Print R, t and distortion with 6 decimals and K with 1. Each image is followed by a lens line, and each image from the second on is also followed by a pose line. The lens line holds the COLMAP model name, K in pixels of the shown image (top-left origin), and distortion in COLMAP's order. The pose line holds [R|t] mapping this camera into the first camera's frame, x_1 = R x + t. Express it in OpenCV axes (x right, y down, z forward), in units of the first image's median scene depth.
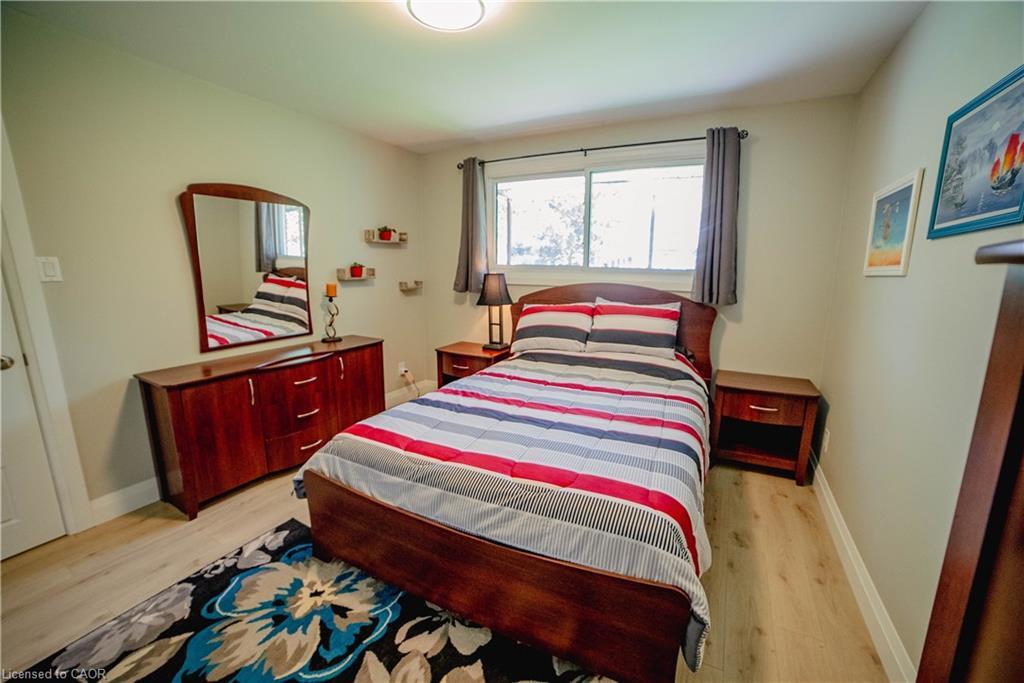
lens RADIAL K [[413.1, 0, 515.2], [0, 413.1, 343.9], [0, 0, 1]] dist [-0.112256, 0.038452]
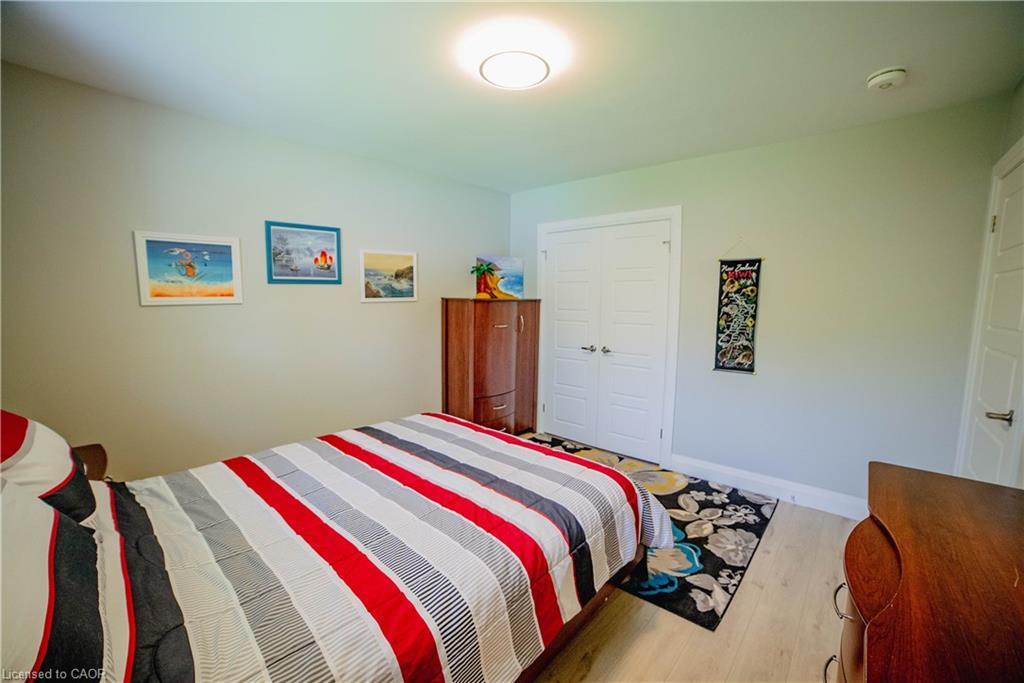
lens RADIAL K [[413.1, 0, 515.2], [0, 413.1, 343.9], [0, 0, 1]] dist [-0.112256, 0.038452]
pose [[-0.969599, -0.041451, 0.241163, -0.397401], [0.031121, 0.956656, 0.289553, -0.370265], [-0.242713, 0.288255, -0.926283, 1.860889]]
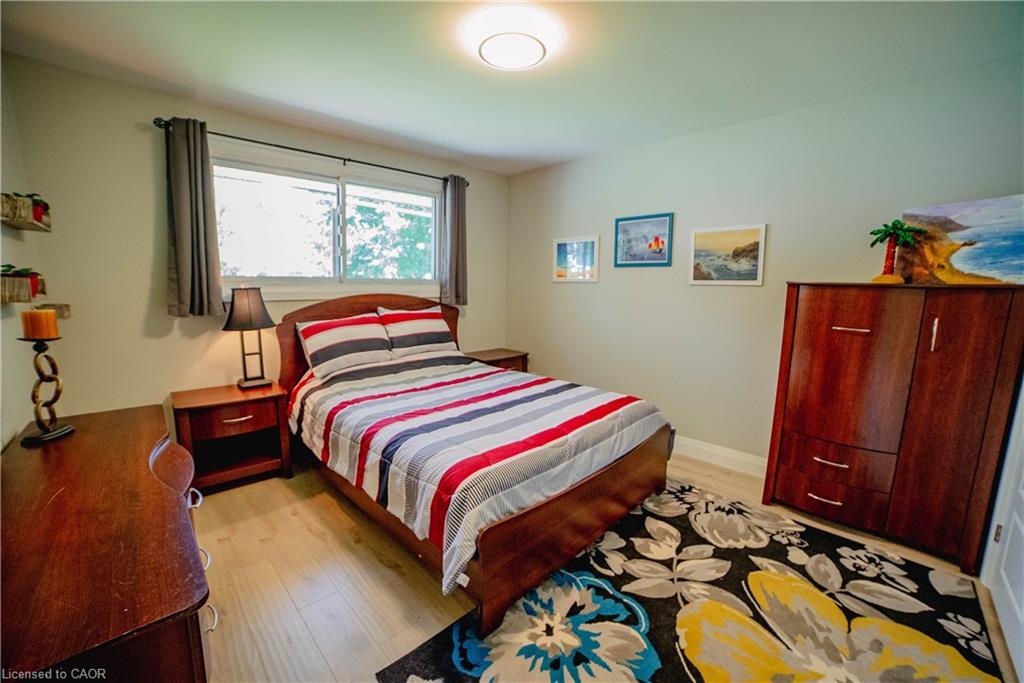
lens RADIAL K [[413.1, 0, 515.2], [0, 413.1, 343.9], [0, 0, 1]] dist [-0.112256, 0.038452]
pose [[0.295742, -0.142813, 0.944532, -1.144386], [0.165184, 0.981512, 0.096684, -0.109869], [-0.940878, 0.127429, 0.313865, 0.606706]]
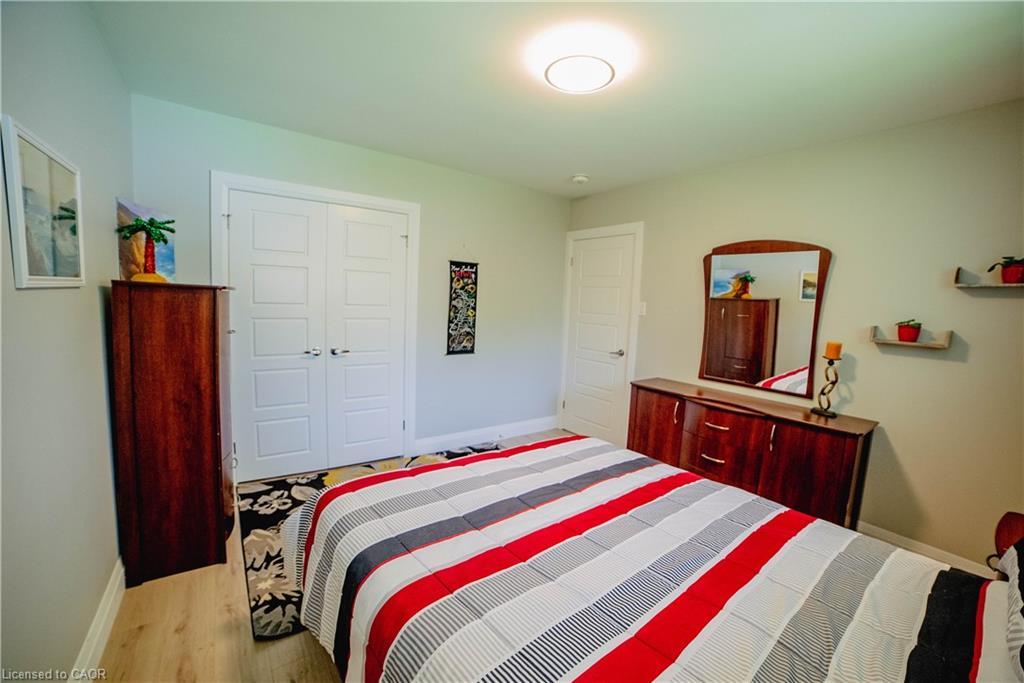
lens RADIAL K [[413.1, 0, 515.2], [0, 413.1, 343.9], [0, 0, 1]] dist [-0.112256, 0.038452]
pose [[-0.426725, 0.067081, -0.901890, 0.795878], [-0.218277, 0.960124, 0.174689, -0.233143], [0.877645, 0.271406, -0.395067, 1.229508]]
